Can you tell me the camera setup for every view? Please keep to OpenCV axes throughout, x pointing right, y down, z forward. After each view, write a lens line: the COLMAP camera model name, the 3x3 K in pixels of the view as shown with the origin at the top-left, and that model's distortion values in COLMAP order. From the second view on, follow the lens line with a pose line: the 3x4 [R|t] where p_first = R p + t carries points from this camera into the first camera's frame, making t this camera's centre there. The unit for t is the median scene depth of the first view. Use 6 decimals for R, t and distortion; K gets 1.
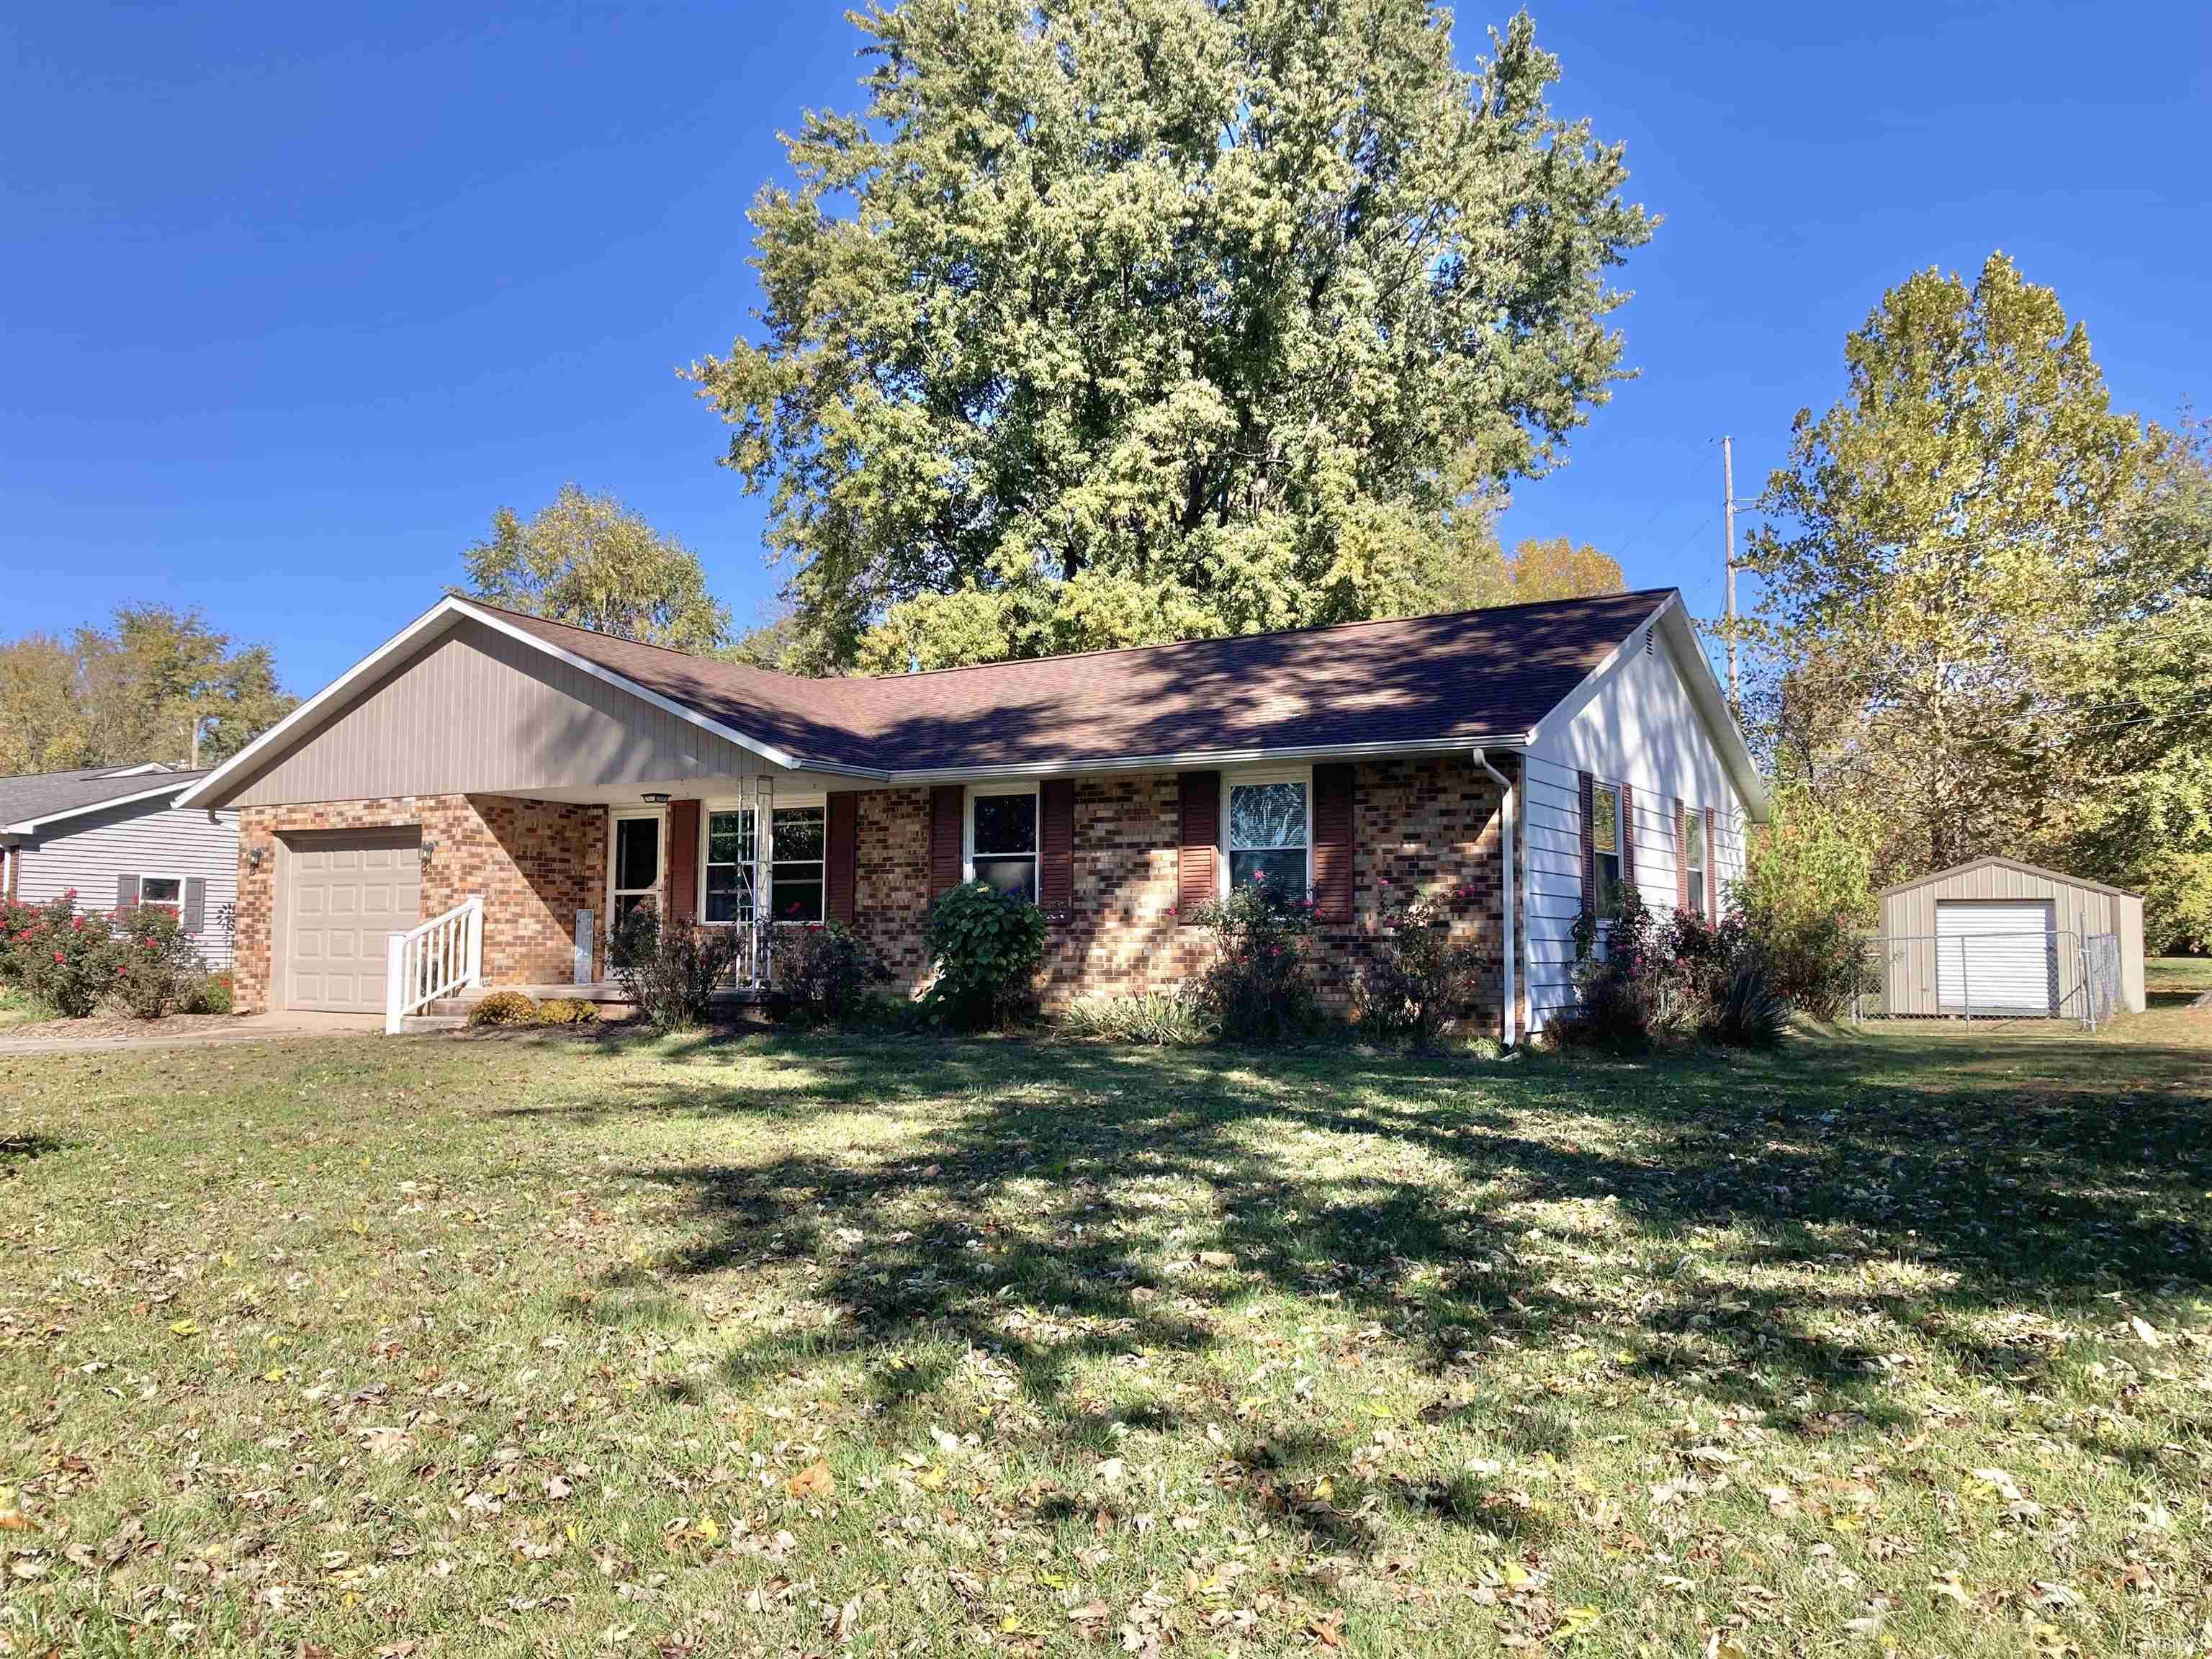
lens RADIAL K [[1828.2, 0, 1104.9], [0, 1828.2, 828.5], [0, 0, 1]] dist [0.042080, -0.042997]
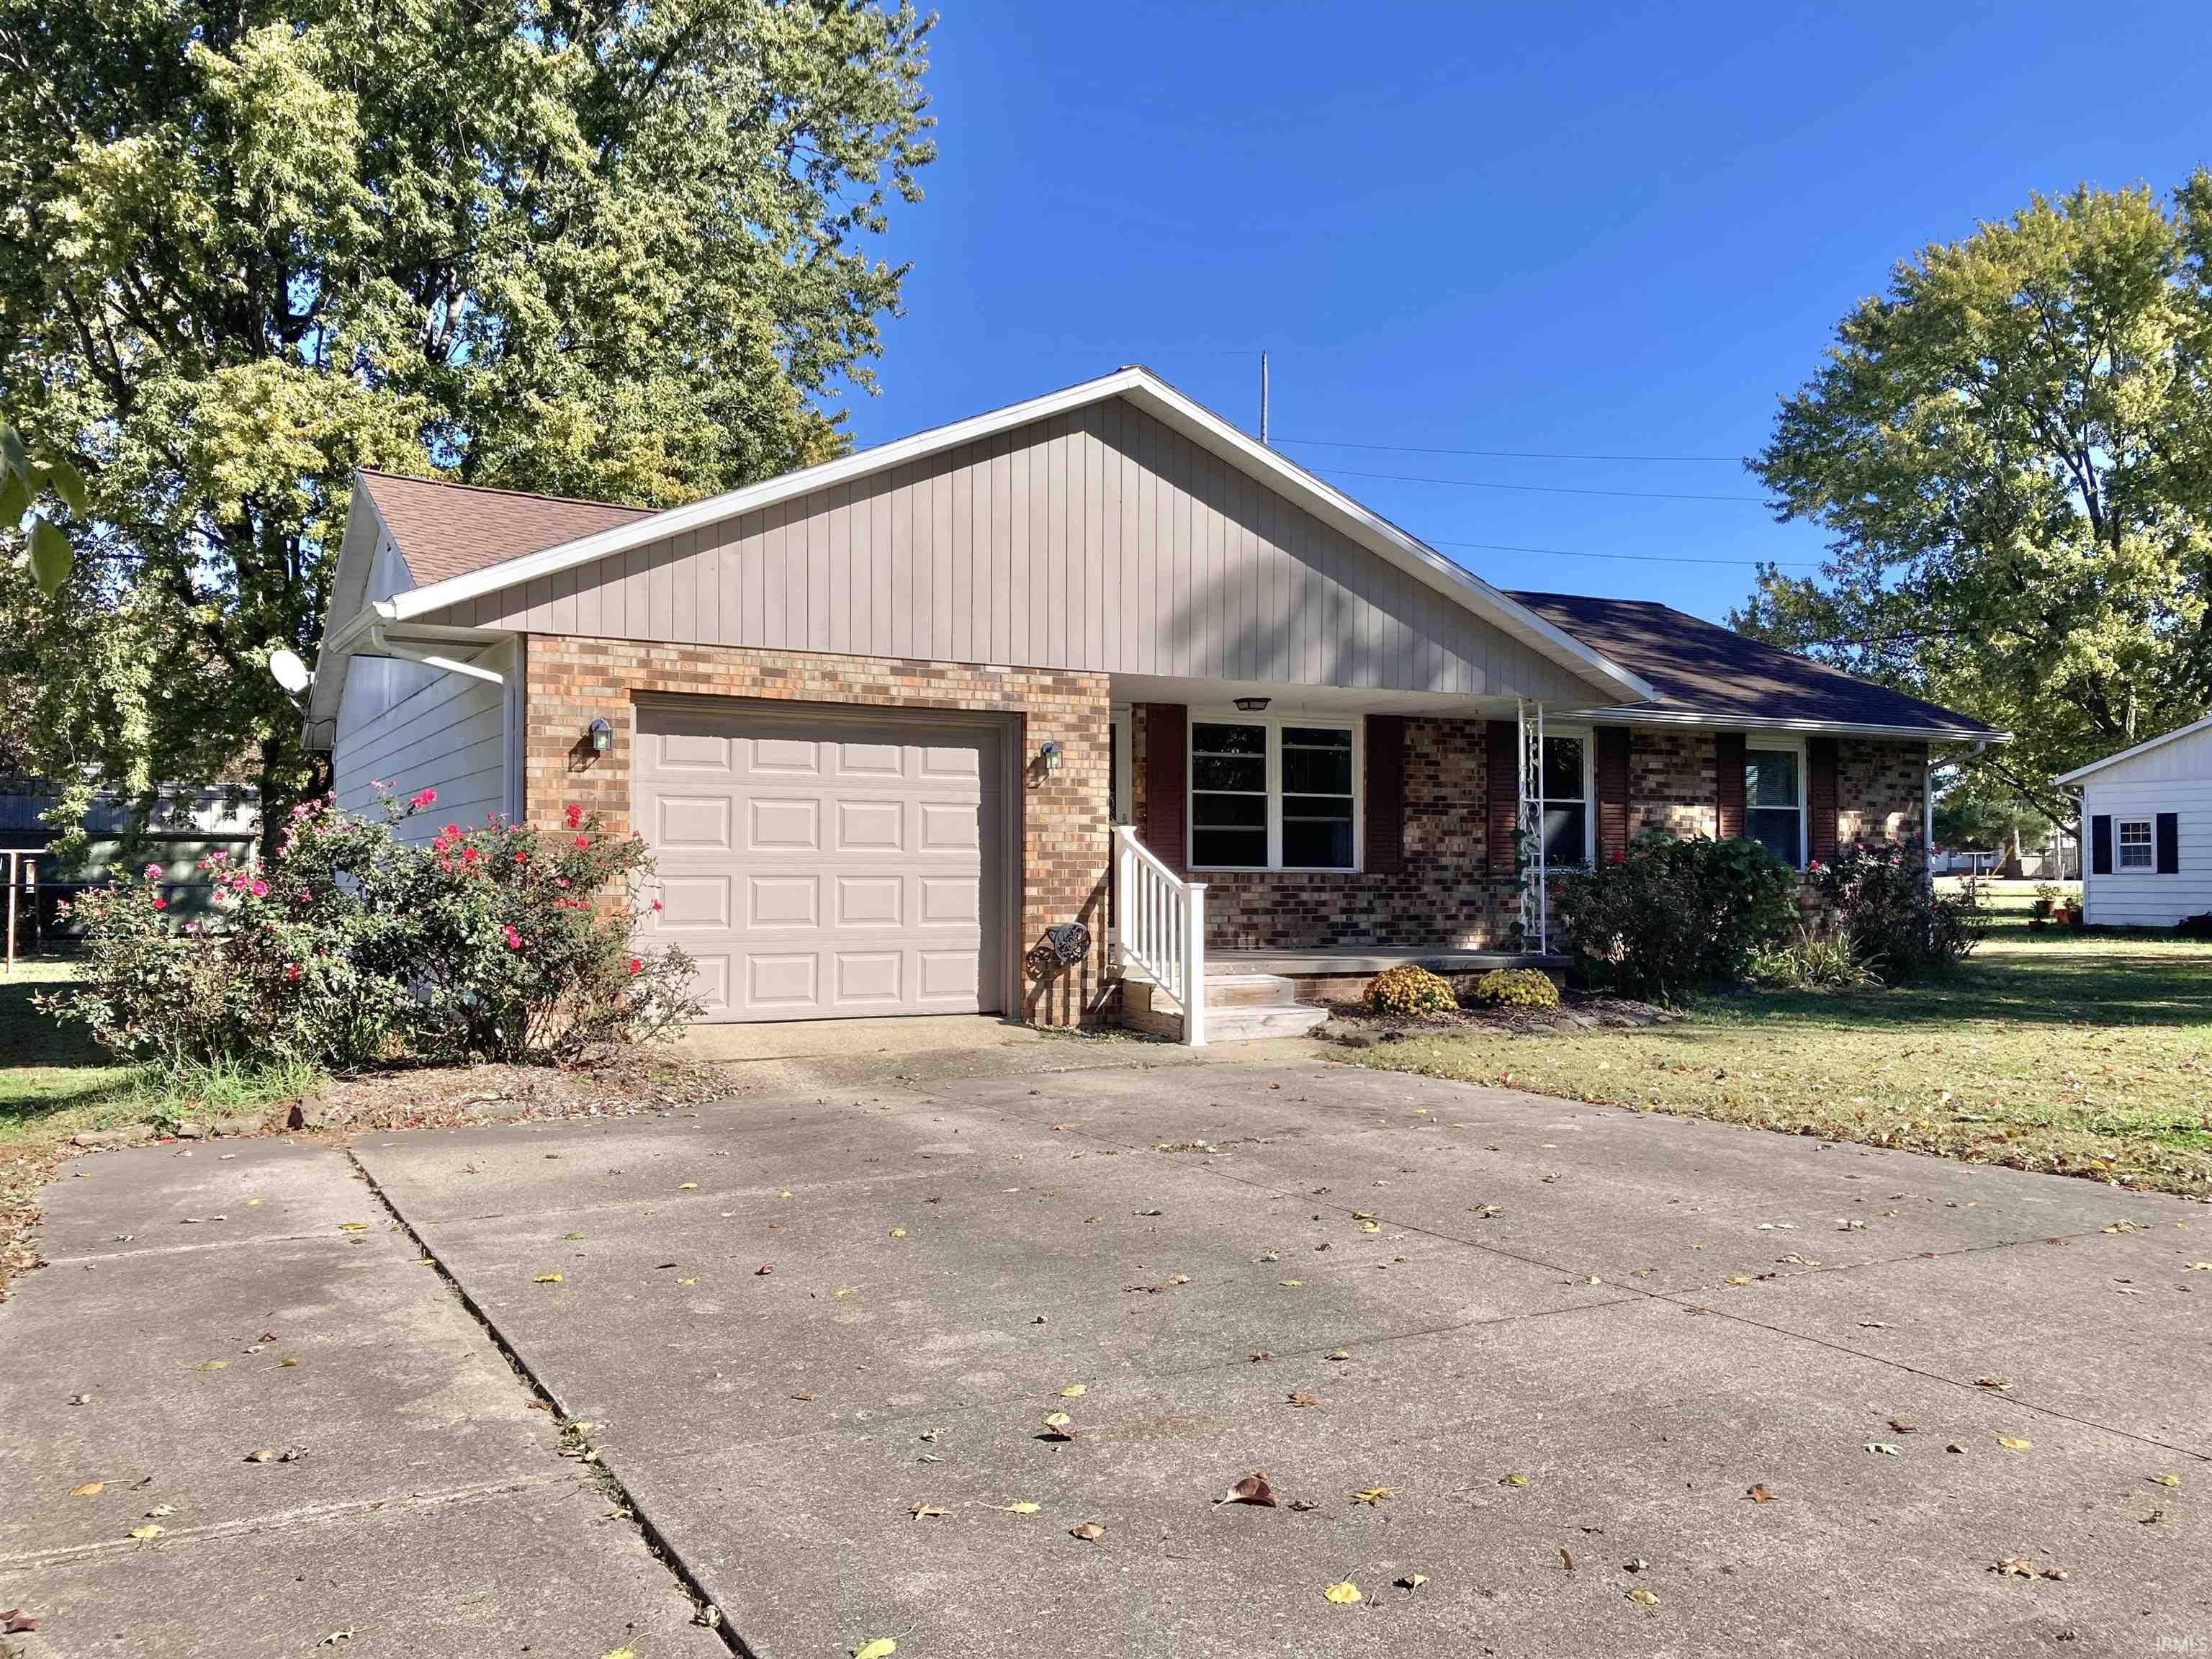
lens RADIAL K [[1828.2, 0, 1100.6], [0, 1828.2, 839.5], [0, 0, 1]] dist [0.042080, -0.042997]
pose [[0.492875, 0.014109, 0.869986, -0.908655], [-0.059822, 0.998052, 0.017705, 0.028936], [-0.868041, -0.060770, 0.492759, 0.669637]]
